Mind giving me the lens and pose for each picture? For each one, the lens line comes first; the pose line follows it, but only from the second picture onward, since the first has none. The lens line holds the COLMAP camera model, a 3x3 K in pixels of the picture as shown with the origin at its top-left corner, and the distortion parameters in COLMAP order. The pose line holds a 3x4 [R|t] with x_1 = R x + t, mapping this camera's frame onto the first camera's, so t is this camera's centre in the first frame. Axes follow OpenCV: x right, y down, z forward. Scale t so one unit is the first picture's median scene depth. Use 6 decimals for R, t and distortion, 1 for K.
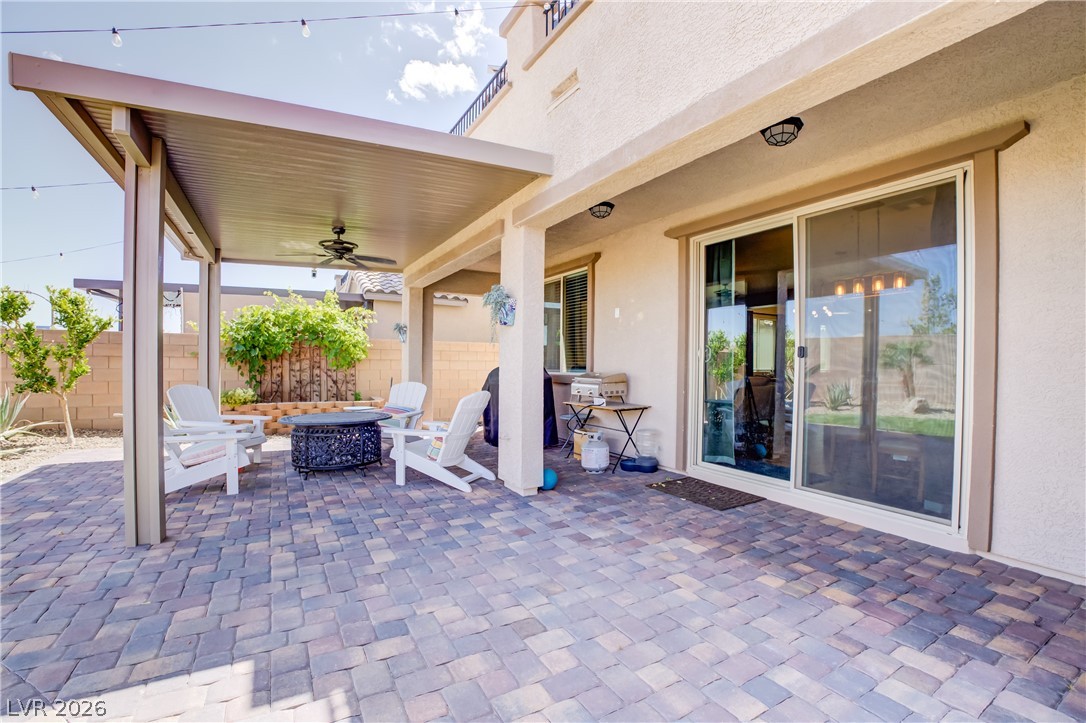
lens RADIAL K [[474.1, 0, 572.3], [0, 474.1, 364.5], [0, 0, 1]] dist [-0.025466, 0.000357]
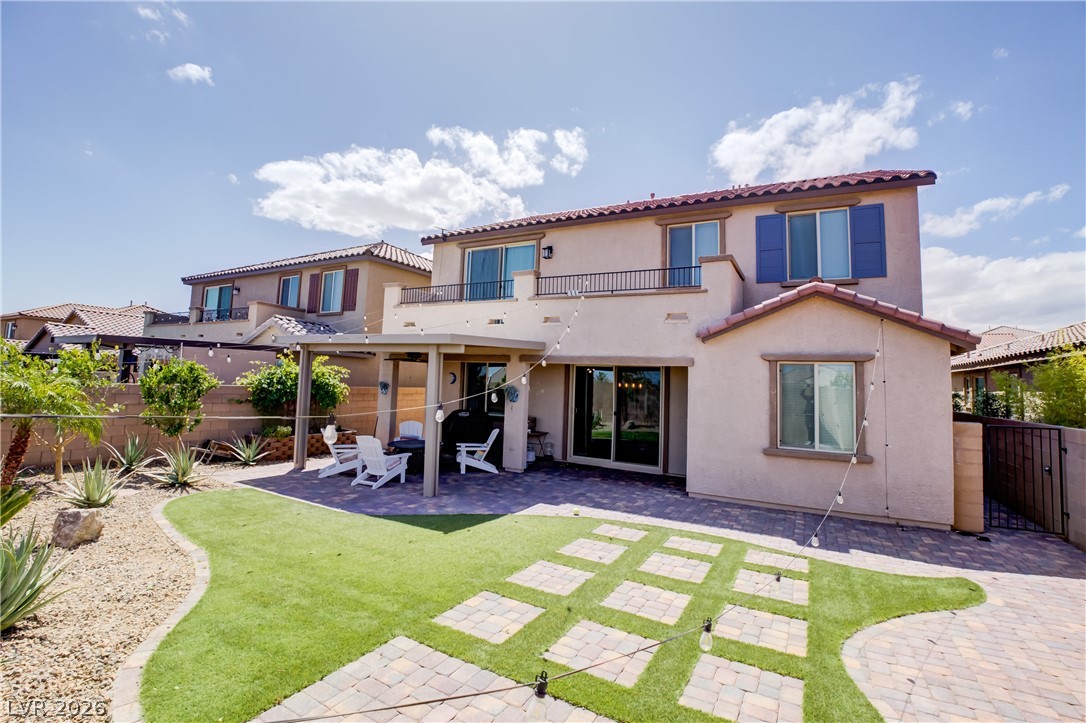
lens RADIAL K [[474.1, 0, 572.3], [0, 474.1, 364.5], [0, 0, 1]] dist [-0.025466, 0.000357]
pose [[0.857526, 0.031204, 0.513494, -0.802748], [-0.010353, 0.999003, -0.043419, -0.122709], [-0.514337, 0.031917, 0.856994, -0.874775]]
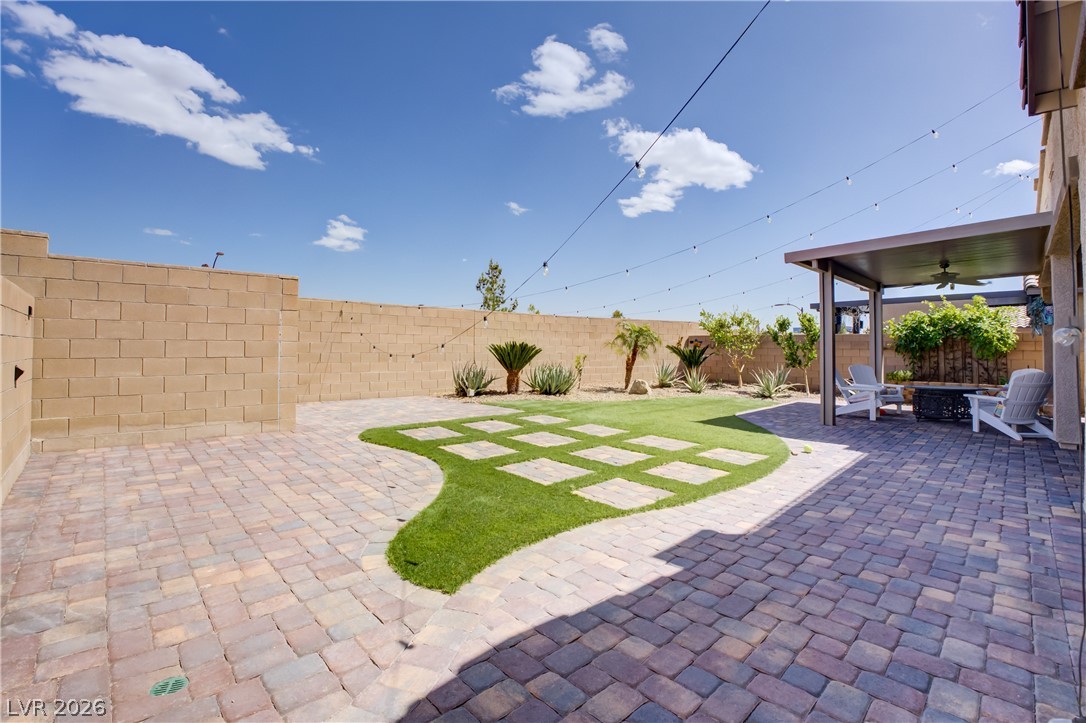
lens RADIAL K [[475.8, 0, 543.0], [0, 475.8, 340.4], [0, 0, 1]] dist [-0.000475, 0.000114]
pose [[0.219904, -0.023922, -0.975228, 0.626644], [-0.009892, 0.999593, -0.026750, 0.010541], [0.975471, 0.015529, 0.219578, -0.532976]]
